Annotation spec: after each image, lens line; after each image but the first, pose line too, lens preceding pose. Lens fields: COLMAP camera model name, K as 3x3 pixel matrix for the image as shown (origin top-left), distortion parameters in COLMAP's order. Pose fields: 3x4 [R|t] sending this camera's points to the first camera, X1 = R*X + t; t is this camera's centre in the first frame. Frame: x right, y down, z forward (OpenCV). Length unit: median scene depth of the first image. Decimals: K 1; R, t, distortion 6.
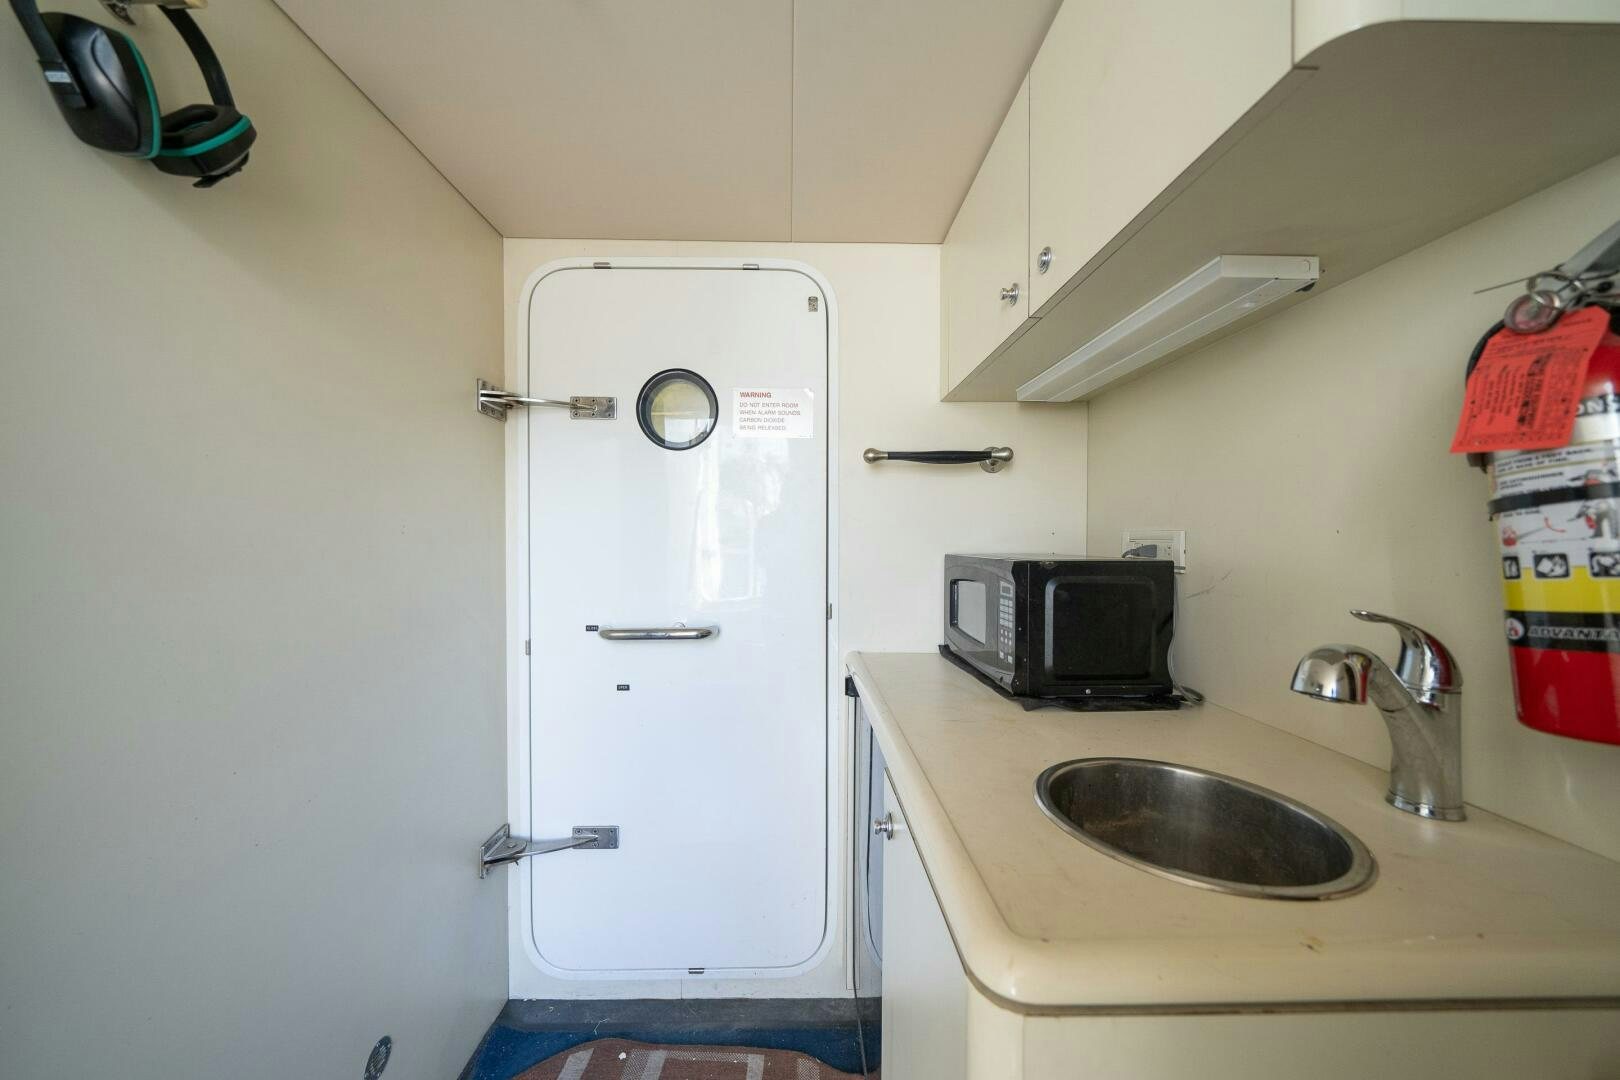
lens RADIAL K [[557.6, 0, 803.0], [0, 557.6, 545.8], [0, 0, 1]] dist [-0.005048, -0.000315]
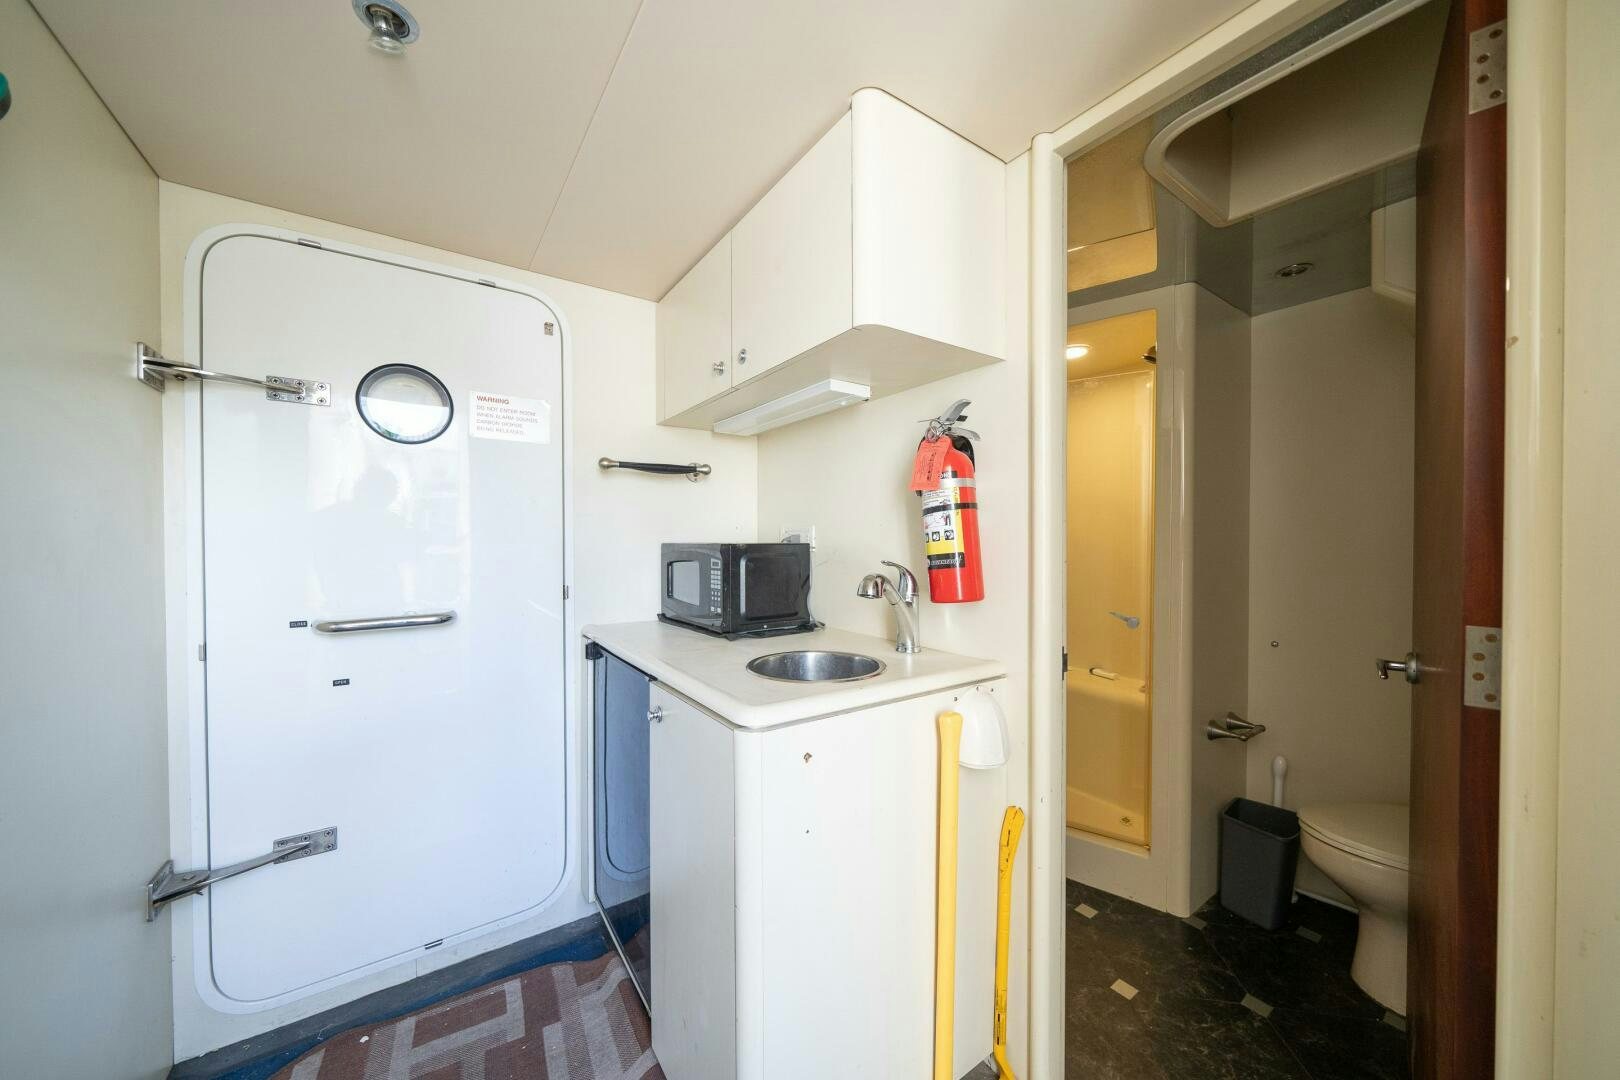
lens RADIAL K [[557.6, 0, 808.4], [0, 557.6, 542.4], [0, 0, 1]] dist [-0.005048, -0.000315]
pose [[0.828976, -0.006719, 0.559243, -0.199460], [0.010872, 0.999932, -0.004102, 0.024024], [-0.559178, 0.009481, 0.828994, -0.281524]]
